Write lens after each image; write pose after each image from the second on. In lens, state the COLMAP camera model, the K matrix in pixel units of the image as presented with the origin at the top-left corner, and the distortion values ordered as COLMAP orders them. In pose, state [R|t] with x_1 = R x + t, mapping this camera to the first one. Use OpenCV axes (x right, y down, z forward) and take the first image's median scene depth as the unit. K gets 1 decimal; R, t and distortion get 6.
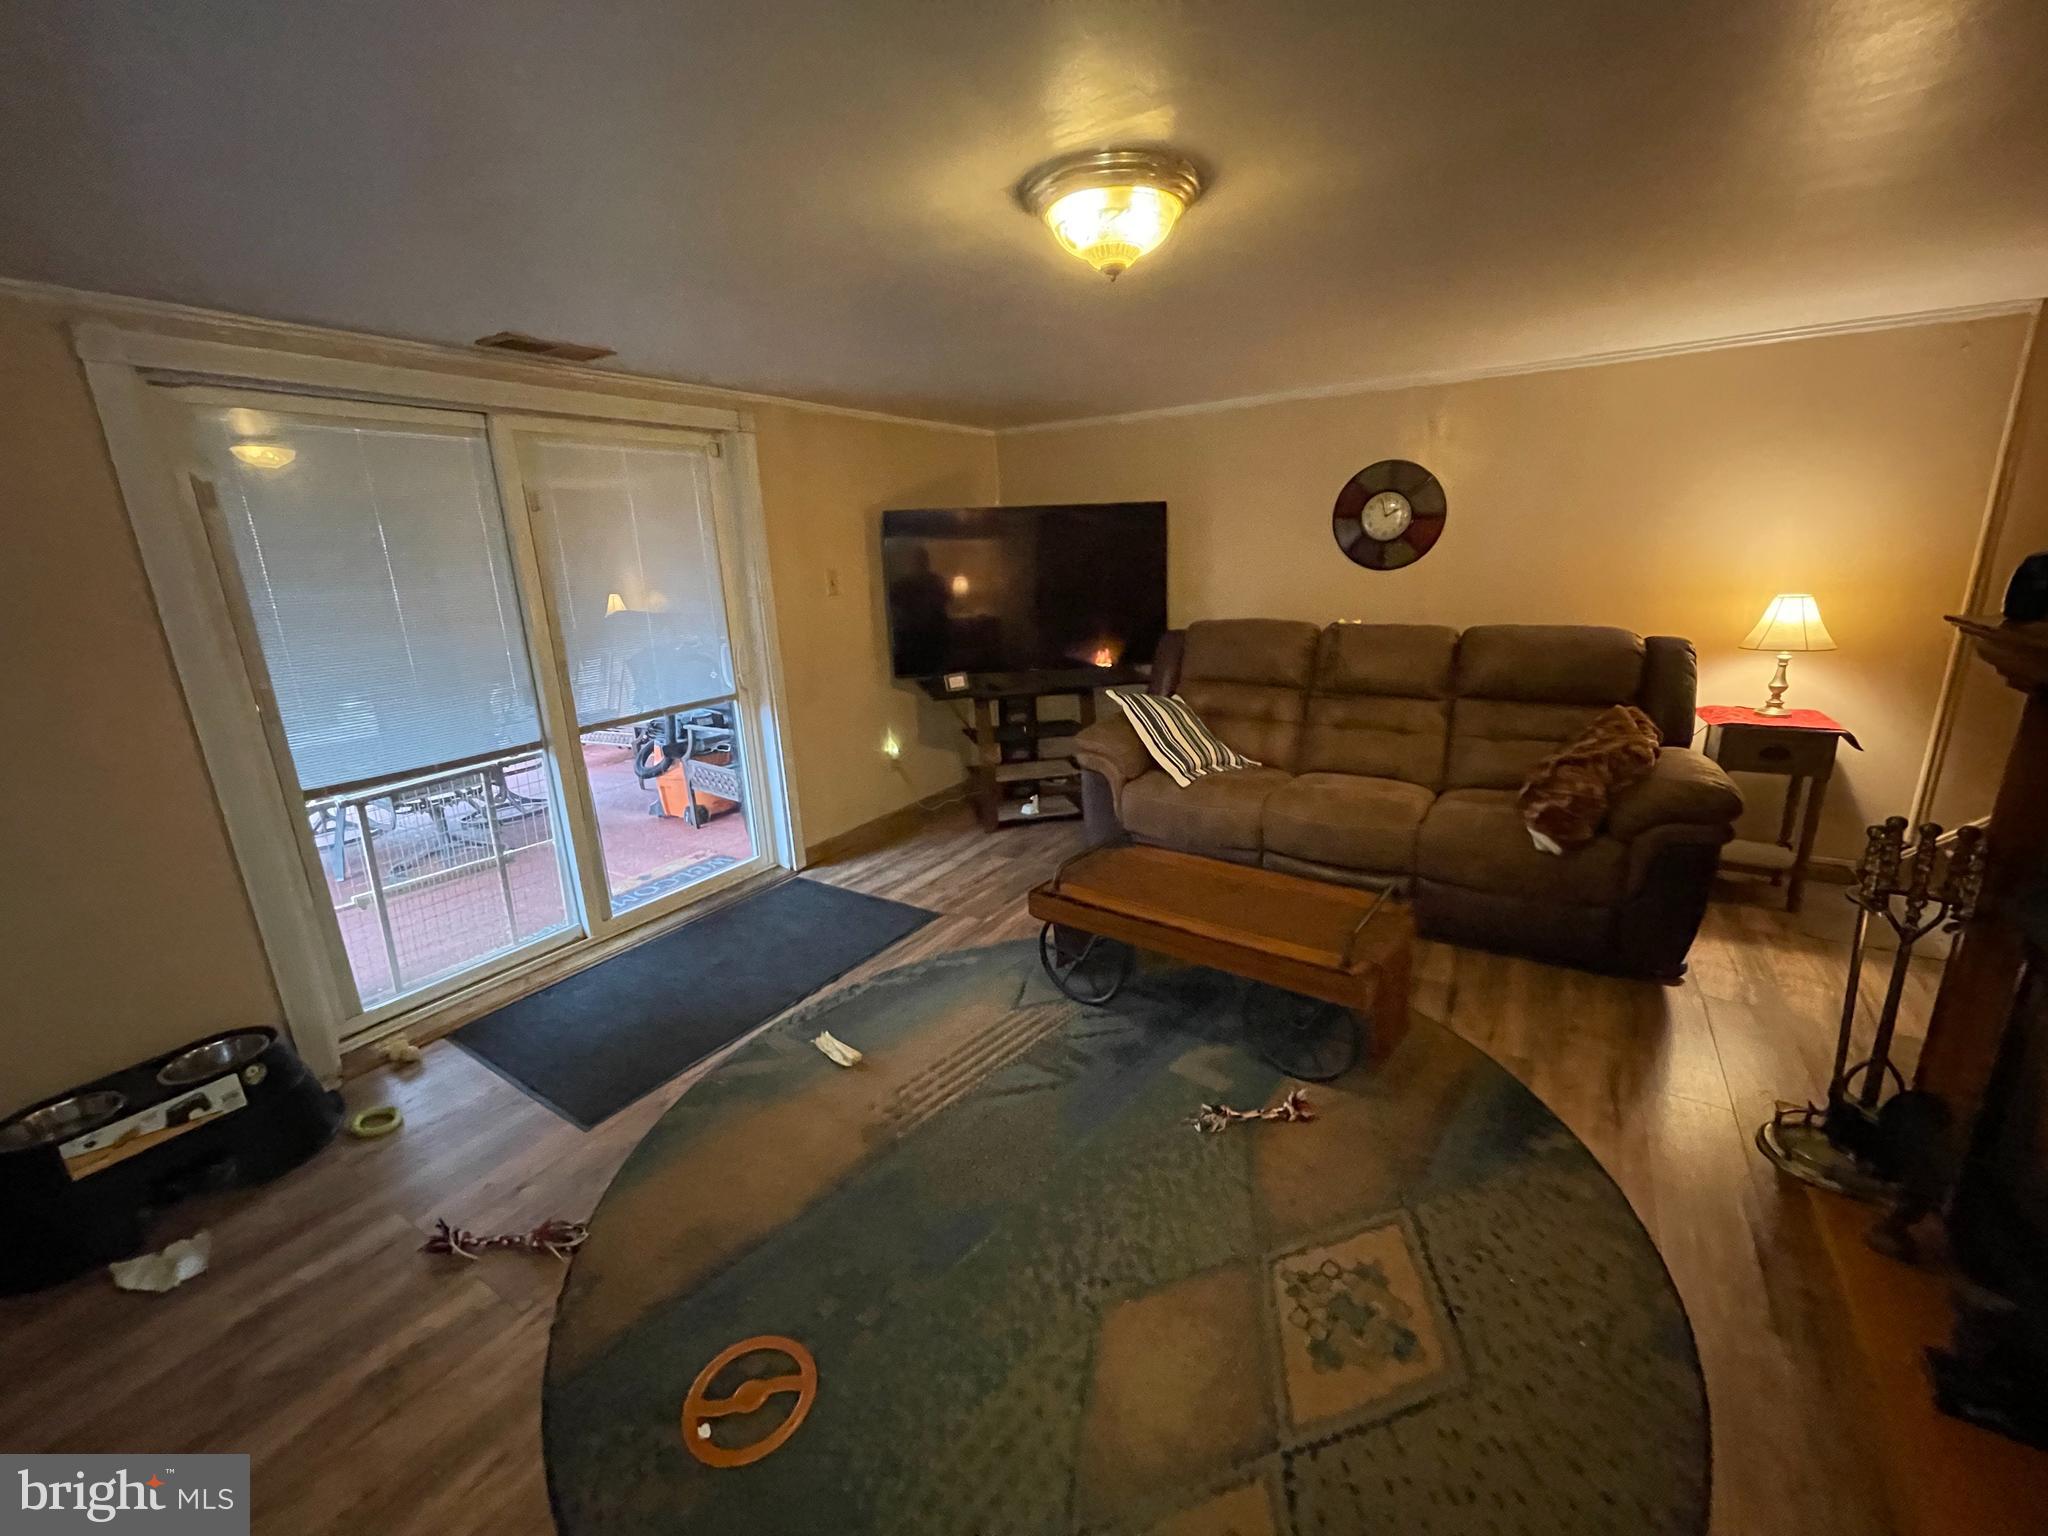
lens RADIAL K [[814.5, 0, 1014.9], [0, 814.5, 767.5], [0, 0, 1]] dist [-0.004133, -0.000172]
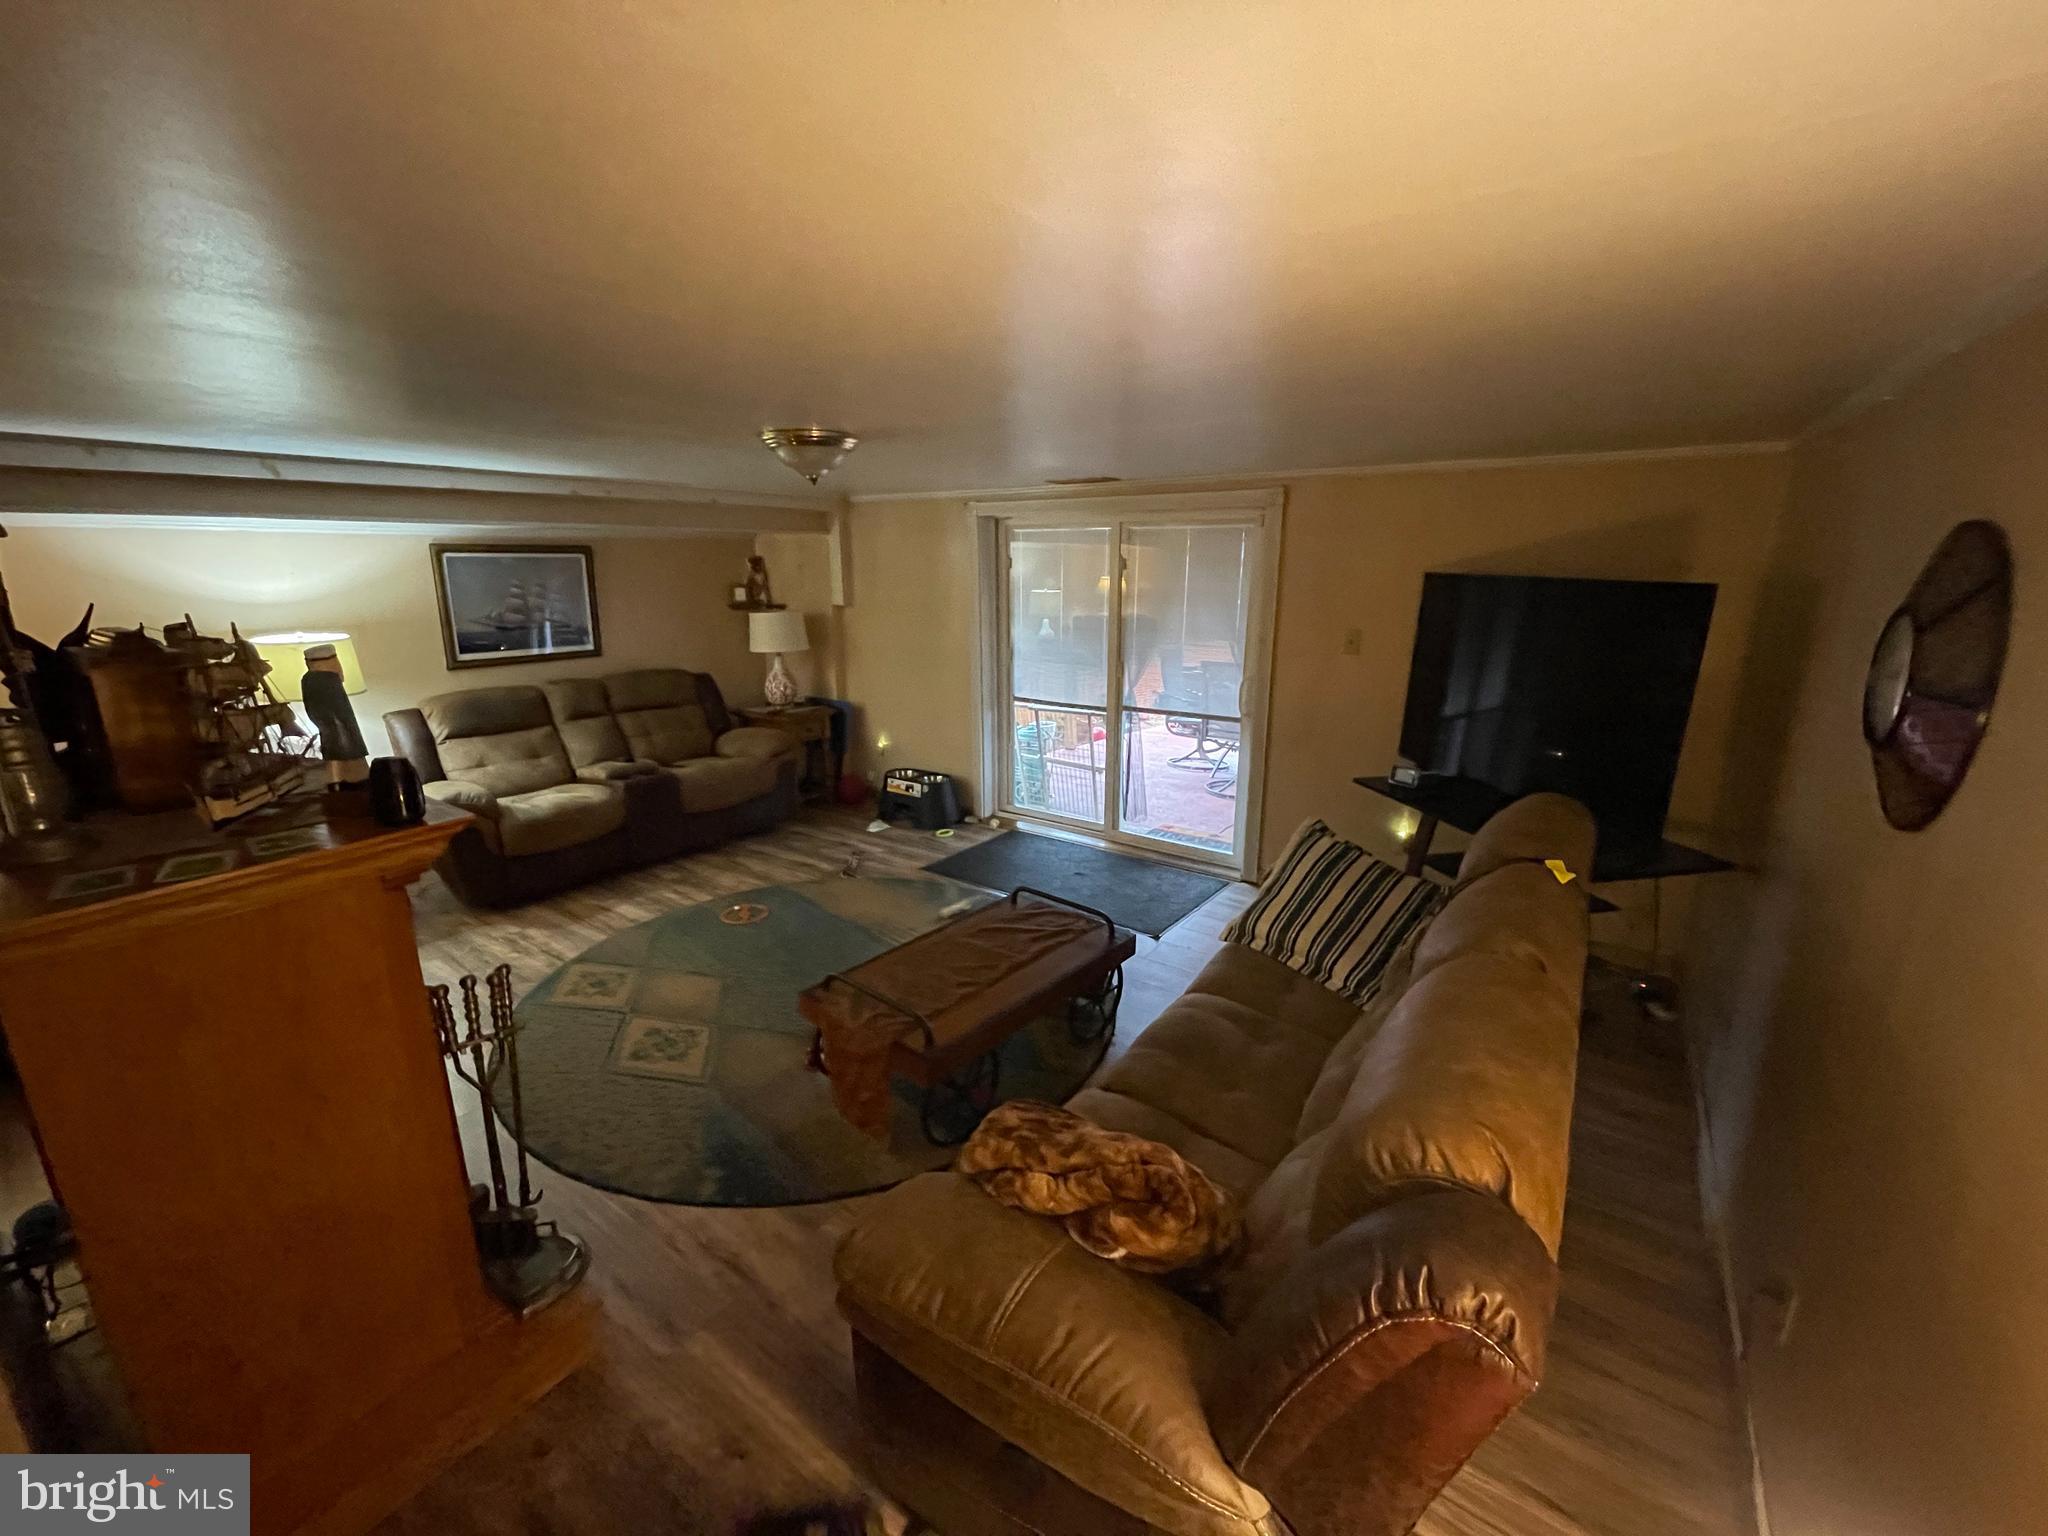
lens RADIAL K [[814.5, 0, 1022.2], [0, 814.5, 762.6], [0, 0, 1]] dist [-0.004133, -0.000172]
pose [[-0.028720, 0.287715, -0.957285, 1.223742], [-0.261498, 0.922166, 0.285005, -0.420185], [0.964777, 0.258514, 0.048752, 0.935002]]
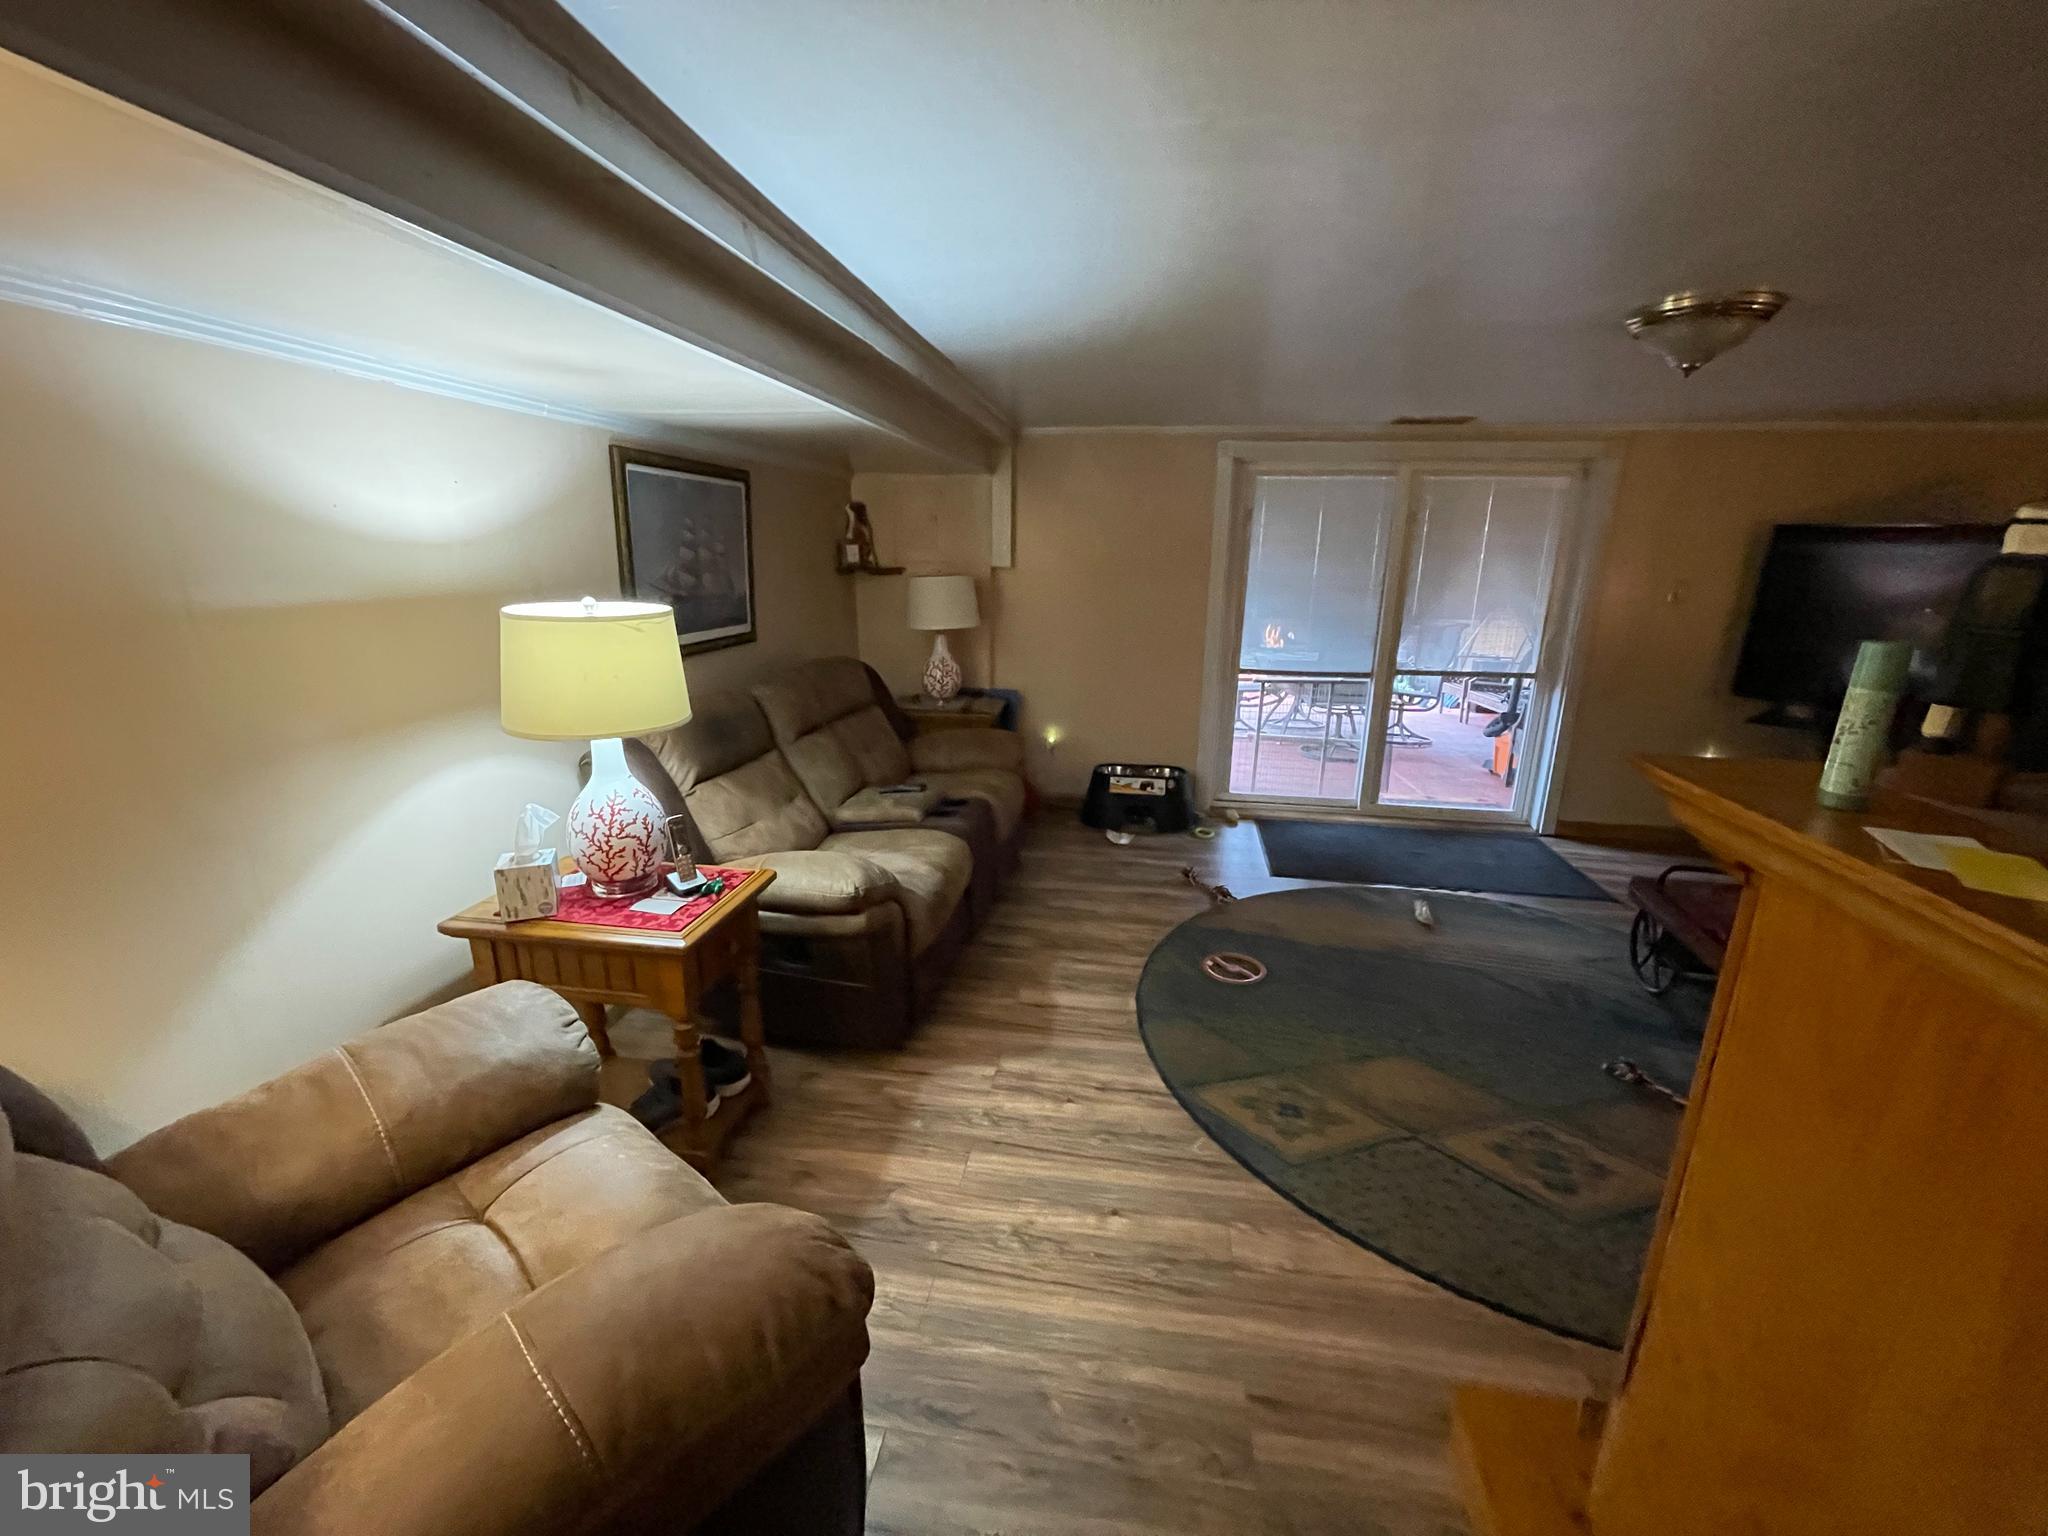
lens RADIAL K [[814.5, 0, 1025.8], [0, 814.5, 763.7], [0, 0, 1]] dist [-0.004133, -0.000172]
pose [[0.409993, 0.284669, -0.866527, 0.624611], [-0.268149, 0.945682, 0.183800, 0.025377], [0.871781, 0.157002, 0.464057, -0.287363]]
